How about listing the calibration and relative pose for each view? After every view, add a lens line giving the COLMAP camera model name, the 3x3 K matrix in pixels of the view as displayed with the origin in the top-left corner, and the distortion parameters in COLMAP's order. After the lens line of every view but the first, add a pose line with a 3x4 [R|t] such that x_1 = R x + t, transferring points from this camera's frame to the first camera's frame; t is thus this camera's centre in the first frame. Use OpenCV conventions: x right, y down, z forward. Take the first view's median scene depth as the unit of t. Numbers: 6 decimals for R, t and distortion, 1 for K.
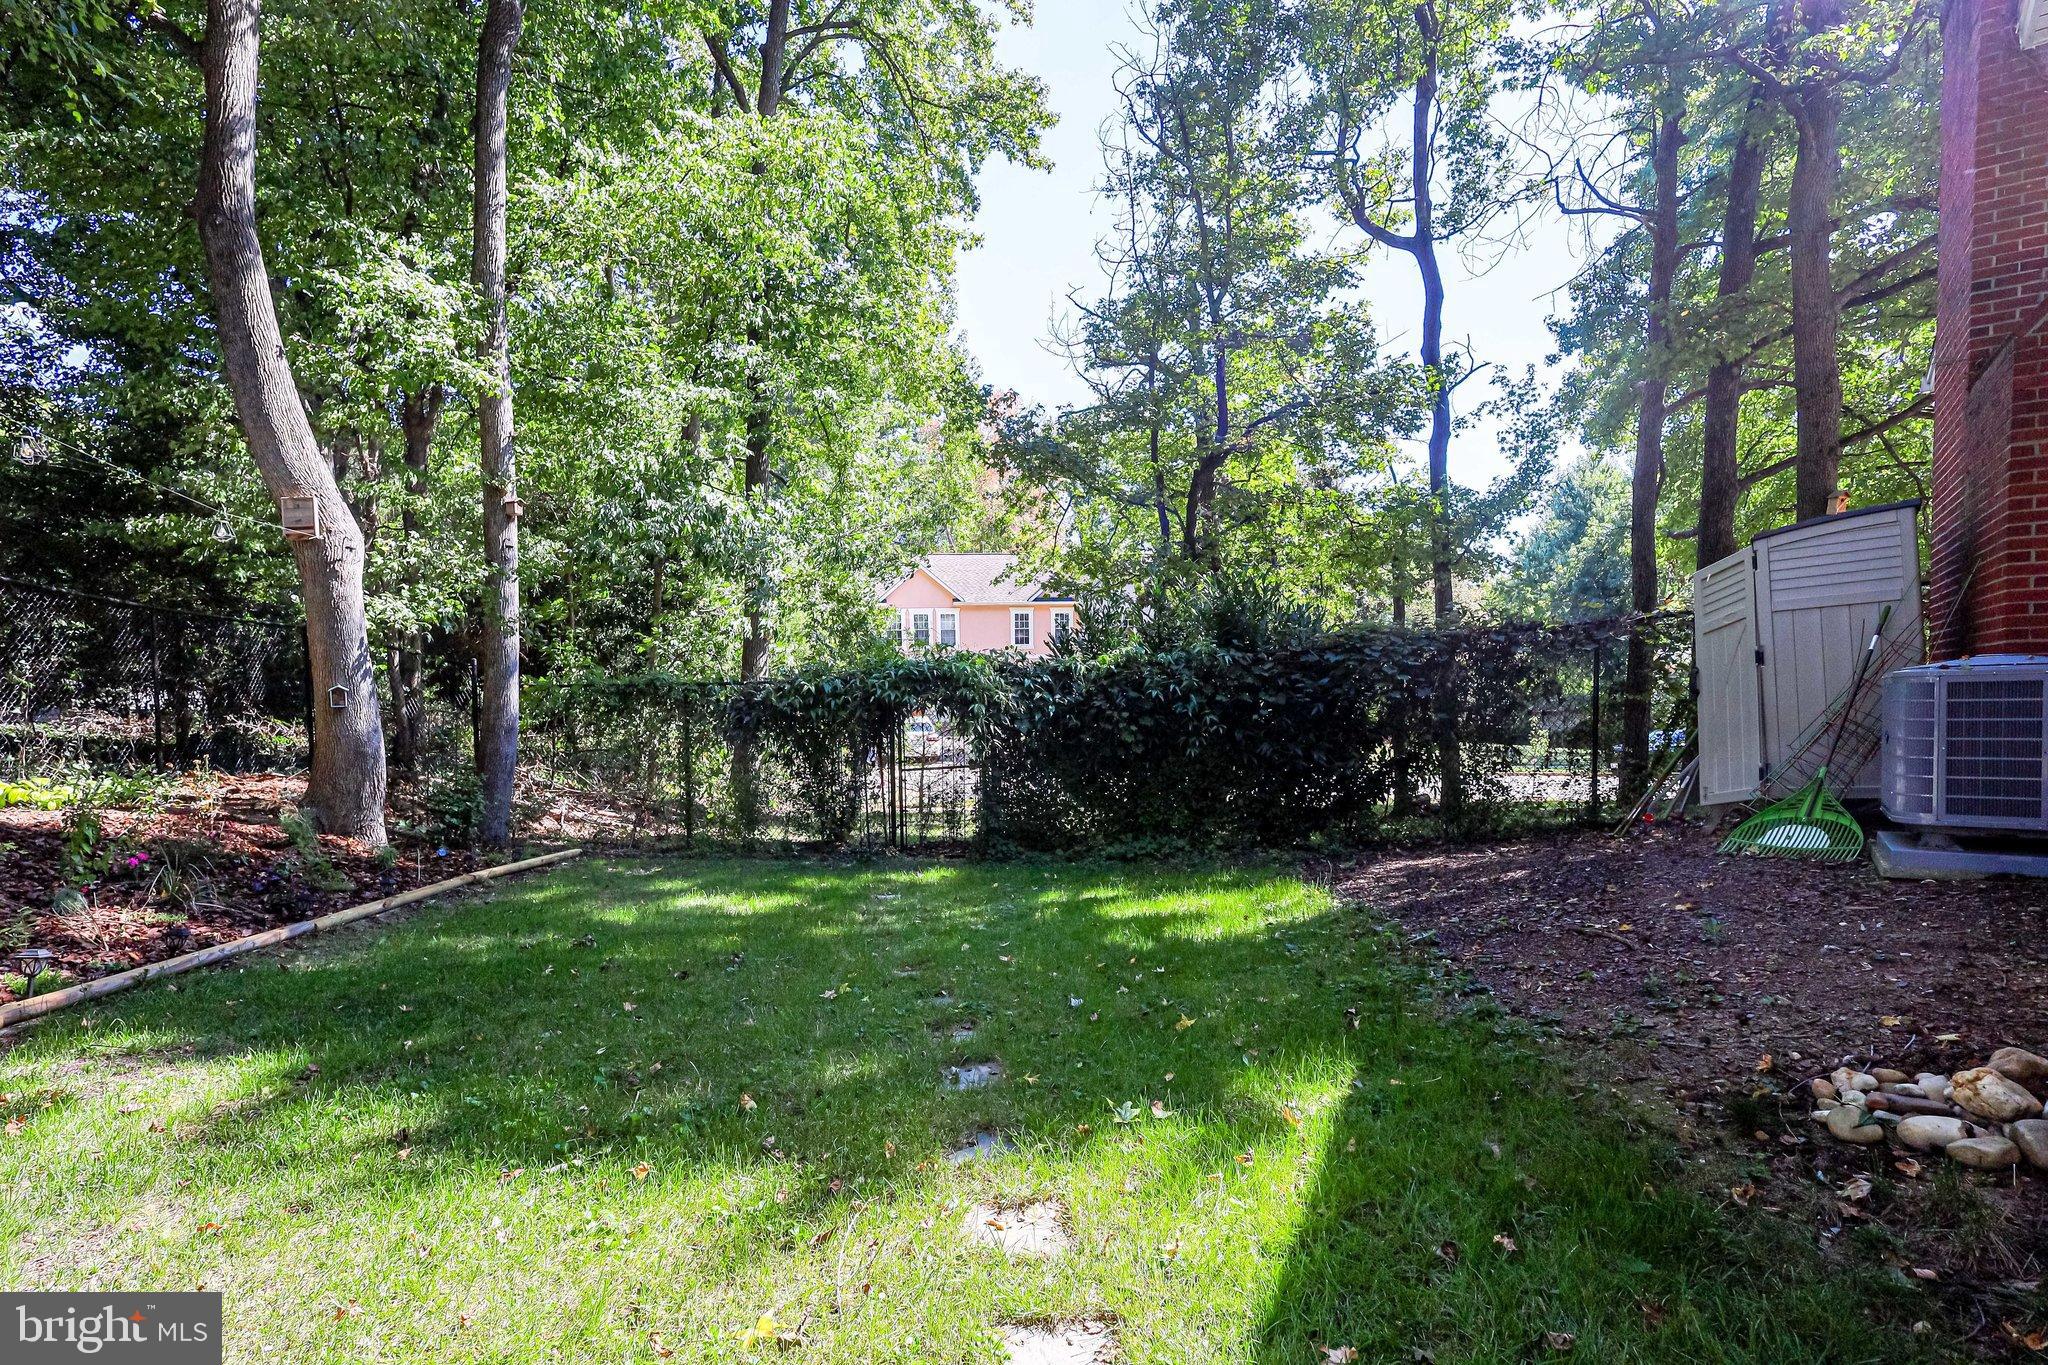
lens RADIAL K [[967.1, 0, 1024.4], [0, 967.1, 771.8], [0, 0, 1]] dist [-0.001336, -0.000134]
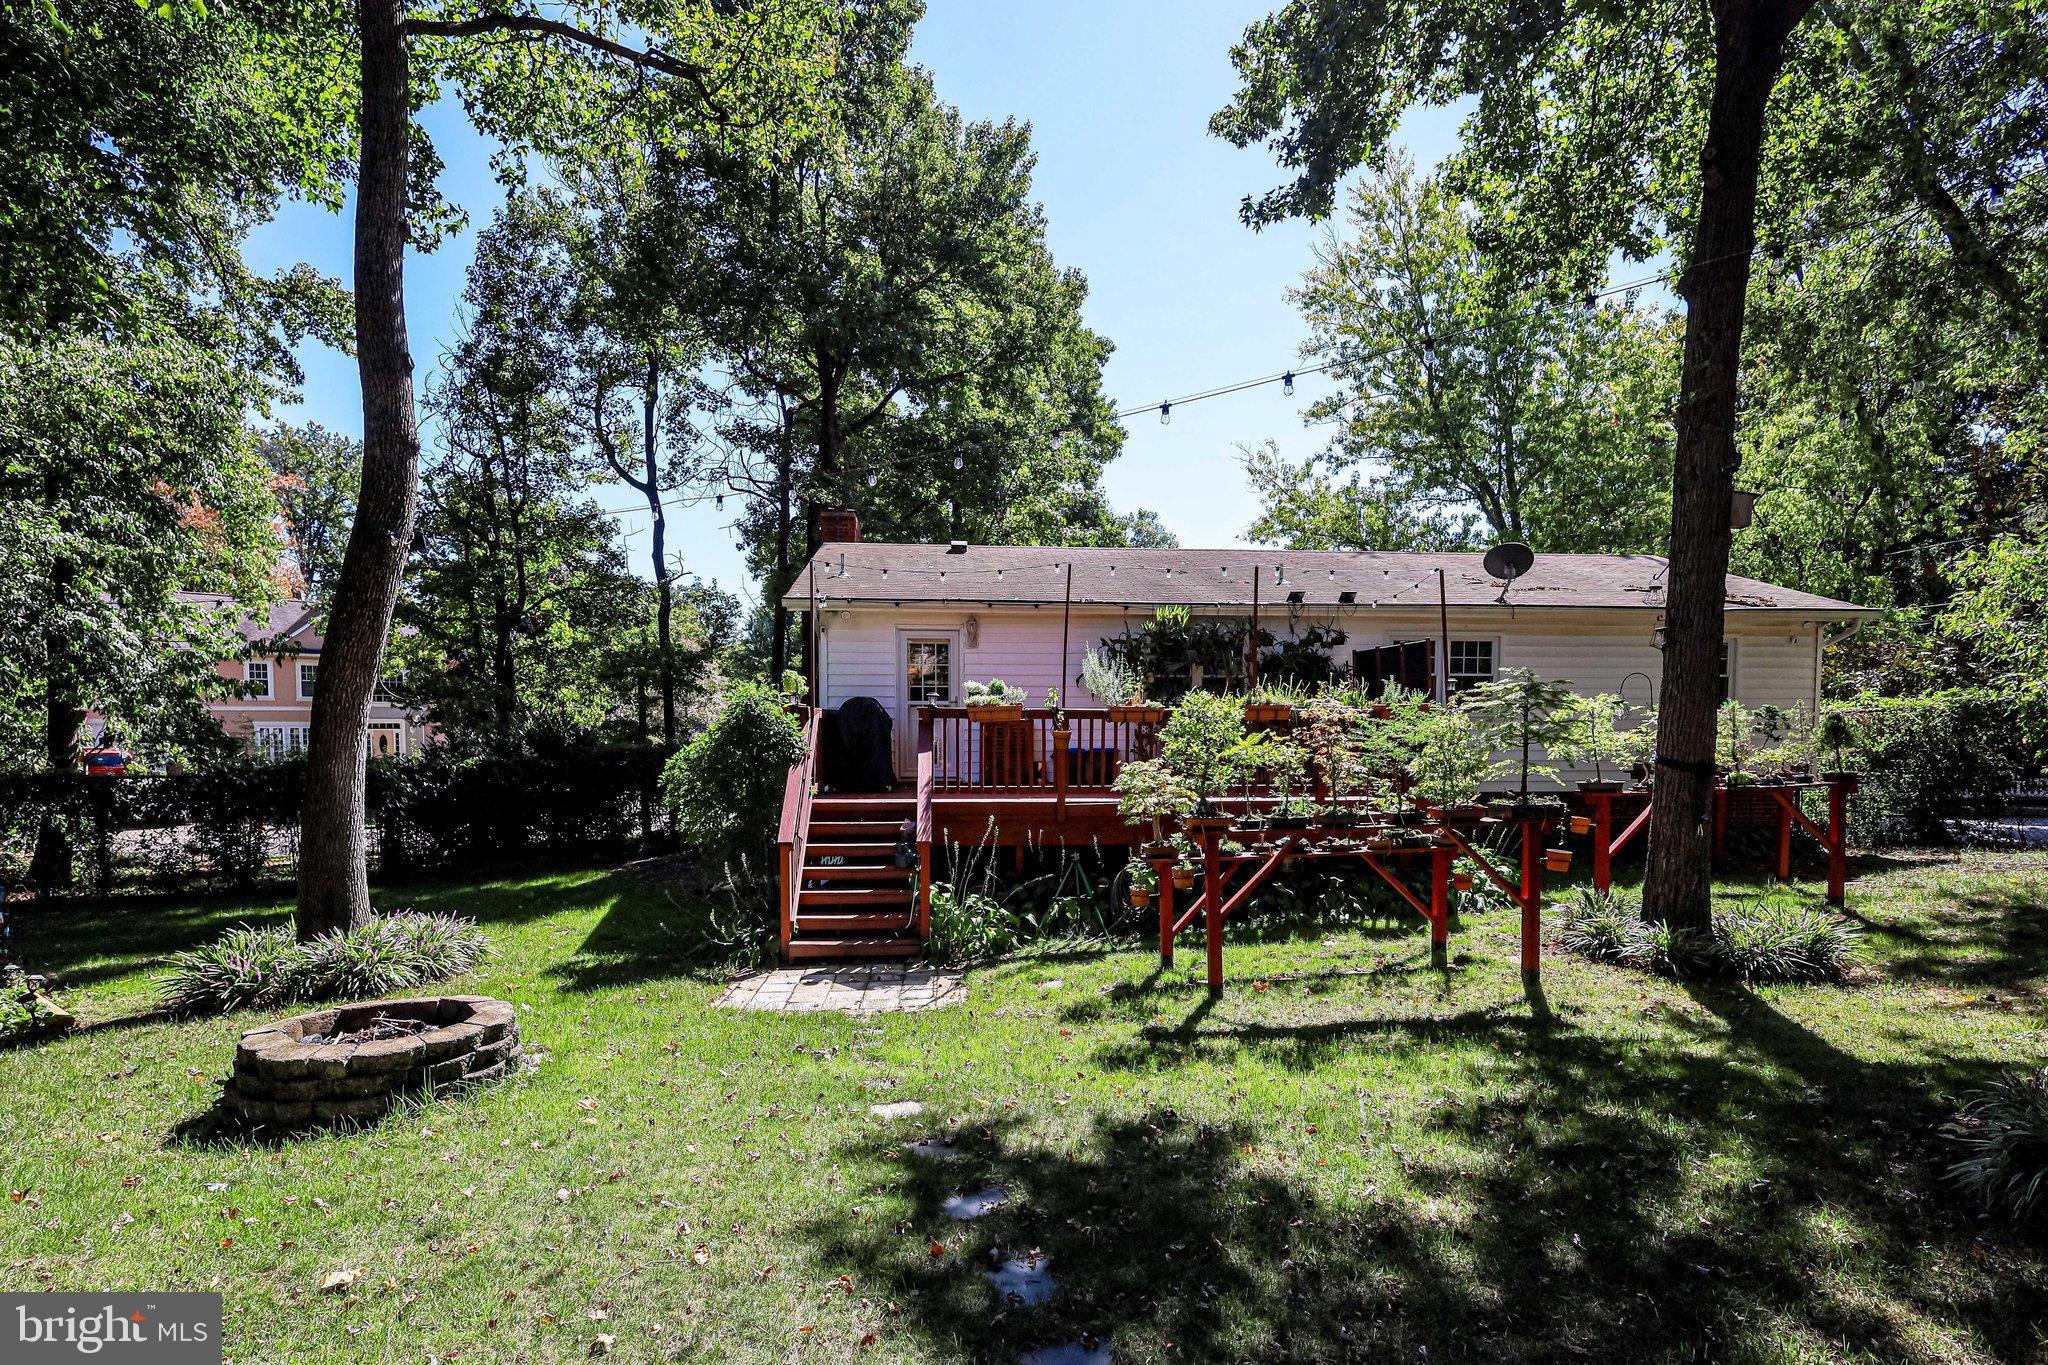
lens RADIAL K [[967.1, 0, 1024.4], [0, 967.1, 771.8], [0, 0, 1]] dist [-0.001336, -0.000134]
pose [[0.738149, -0.000011, 0.674638, -0.235147], [0.027488, 0.999170, -0.030060, -0.008885], [-0.674078, 0.040733, 0.737536, -0.639093]]
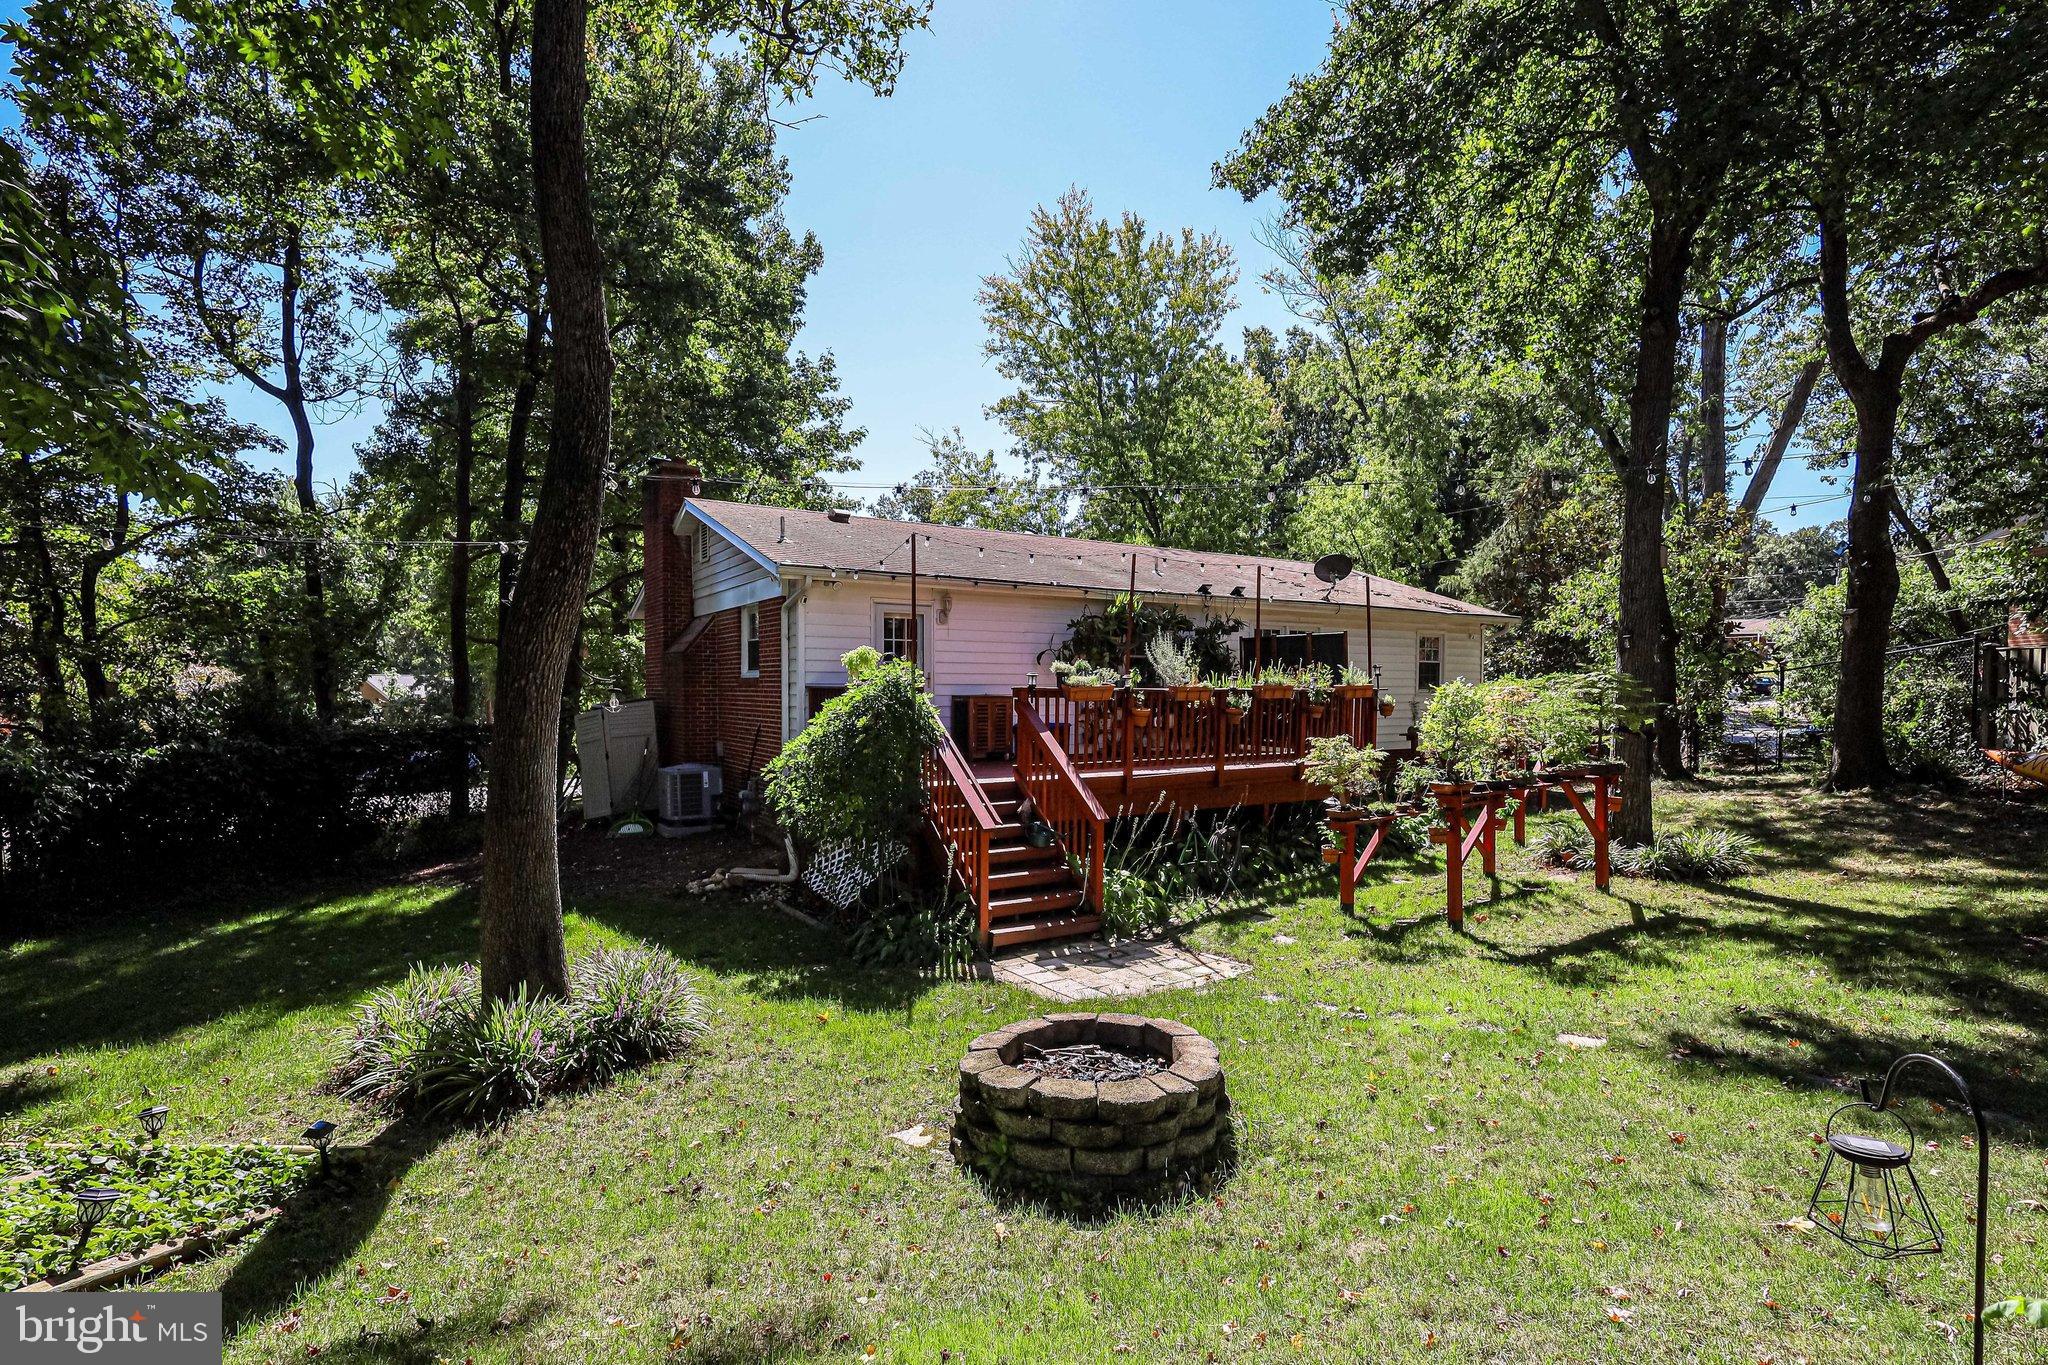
lens RADIAL K [[953.9, 0, 1020.4], [0, 953.9, 727.7], [0, 0, 1]] dist [-0.001743, -0.000023]
pose [[0.353147, -0.003285, 0.935562, -0.457052], [0.059457, 0.998051, -0.018938, -0.034426], [-0.933676, 0.062313, 0.352655, -0.331760]]
